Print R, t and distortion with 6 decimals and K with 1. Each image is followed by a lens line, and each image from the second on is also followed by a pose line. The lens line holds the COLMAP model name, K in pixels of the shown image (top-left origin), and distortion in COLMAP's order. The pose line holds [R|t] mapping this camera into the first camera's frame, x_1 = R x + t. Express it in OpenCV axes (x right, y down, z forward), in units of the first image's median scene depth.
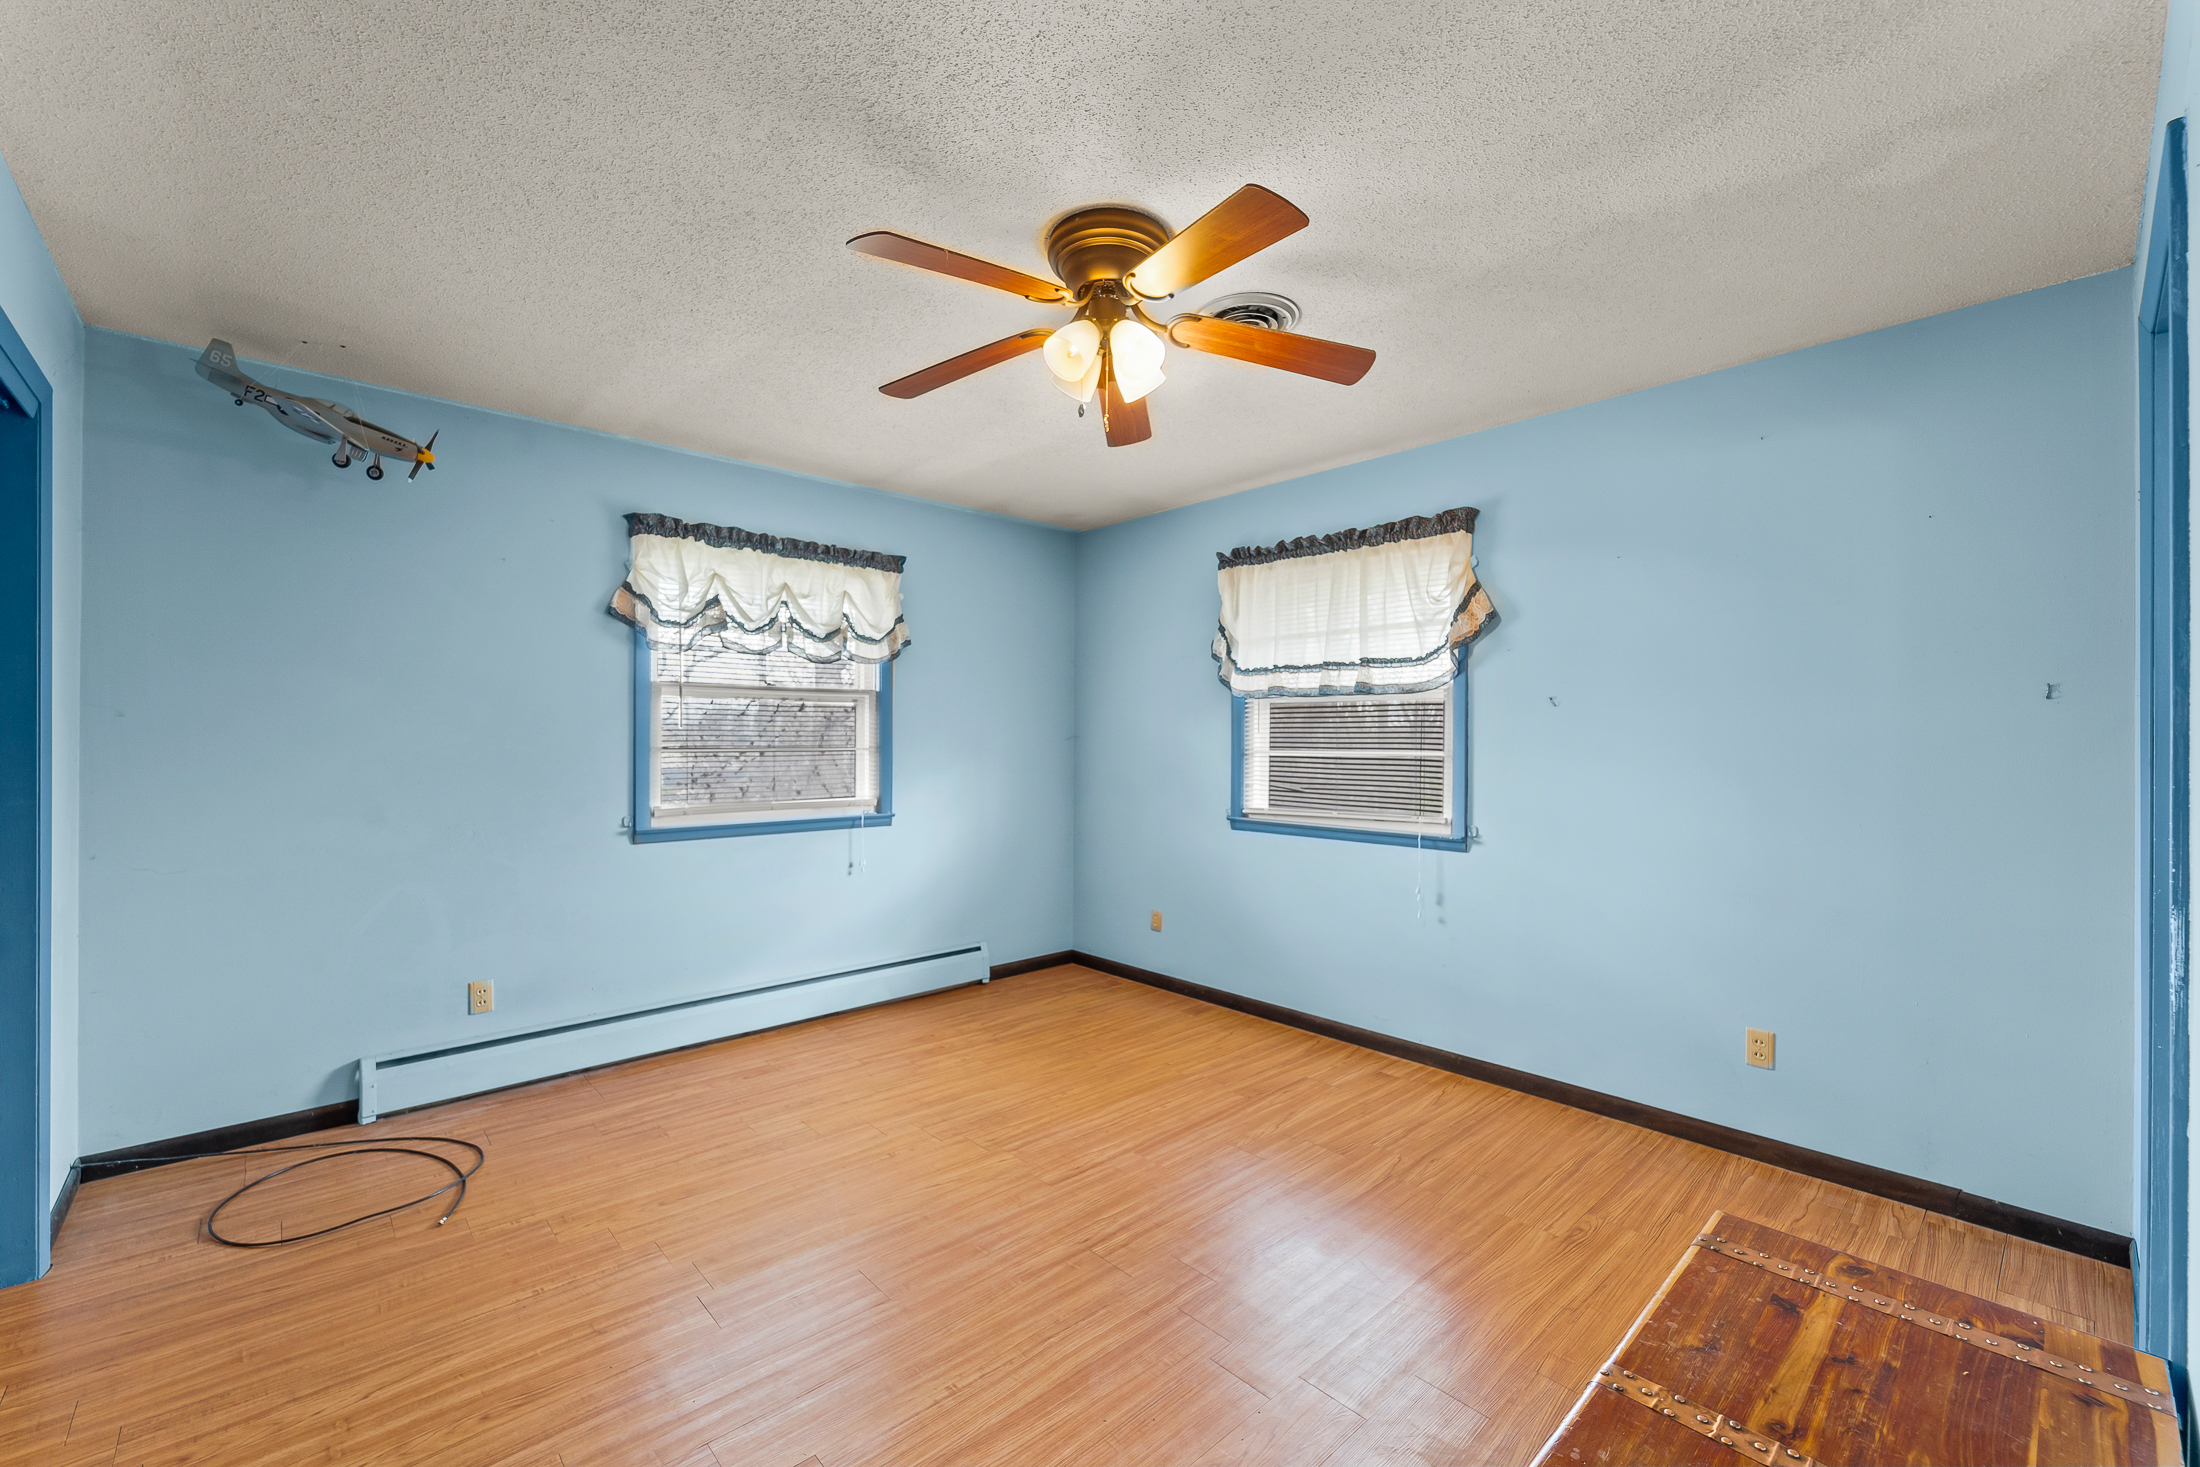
lens RADIAL K [[901.8, 0, 1101.5], [0, 901.8, 738.2], [0, 0, 1]] dist [0.004698, 0.001387]
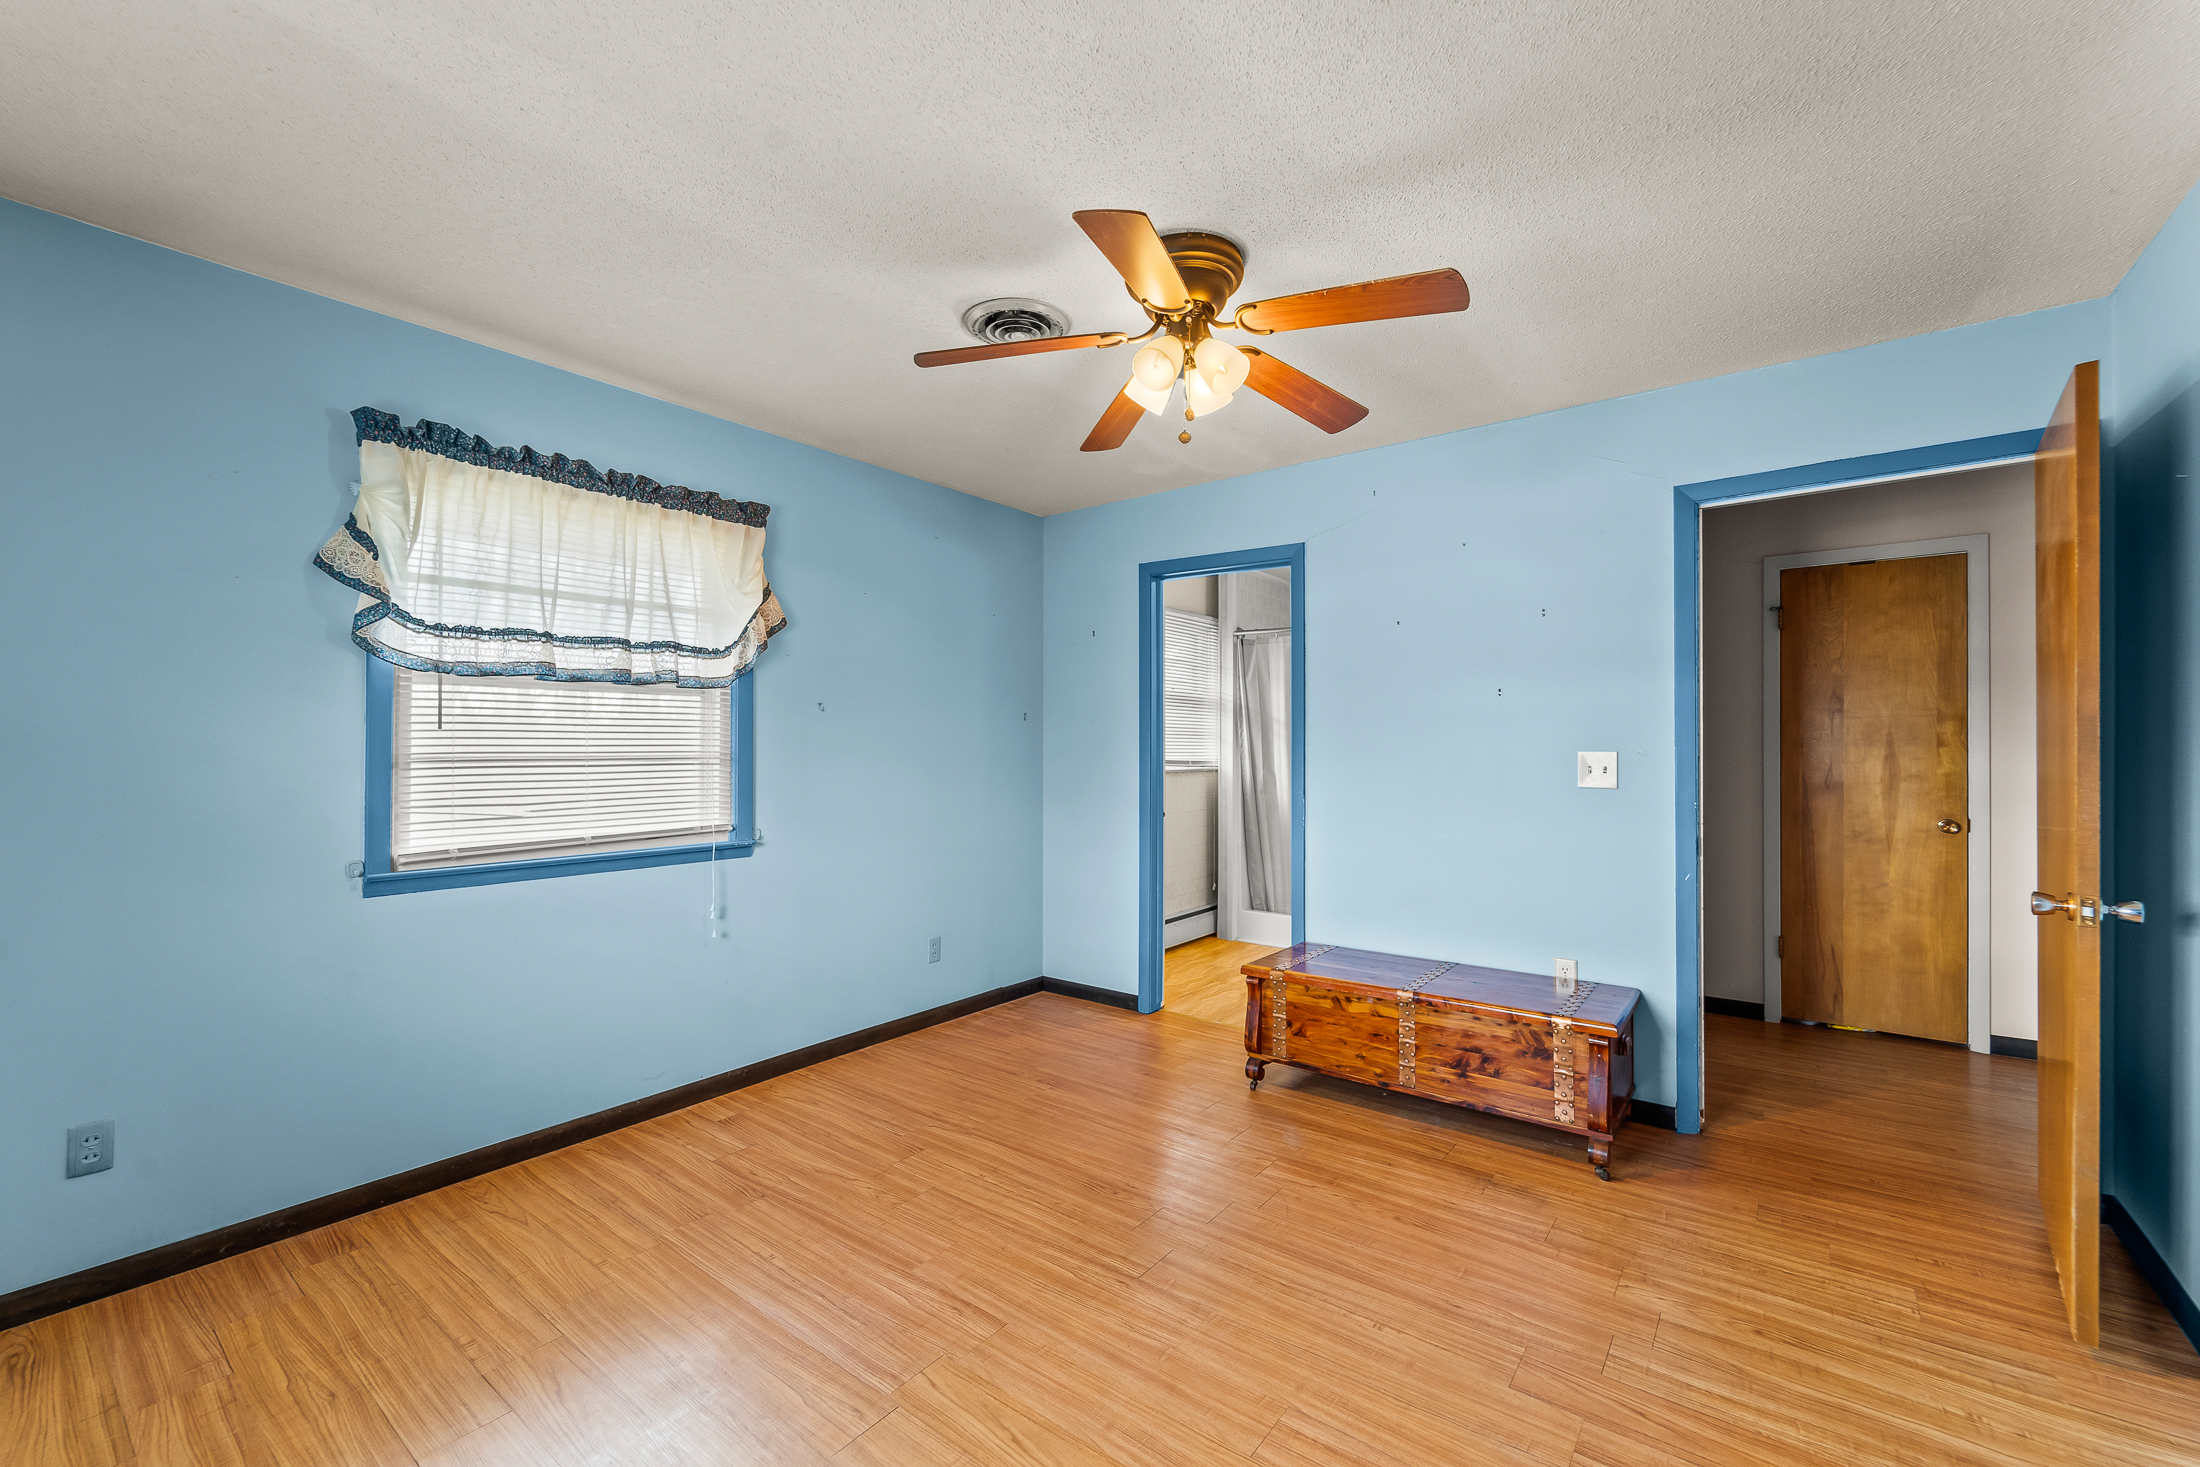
lens RADIAL K [[901.8, 0, 1100.8], [0, 901.8, 738.4], [0, 0, 1]] dist [0.004698, 0.001387]
pose [[-0.178192, 0.001426, 0.983995, -0.631856], [-0.003299, 0.999992, -0.002046, -0.000534], [-0.983990, -0.003610, -0.178186, 0.809599]]
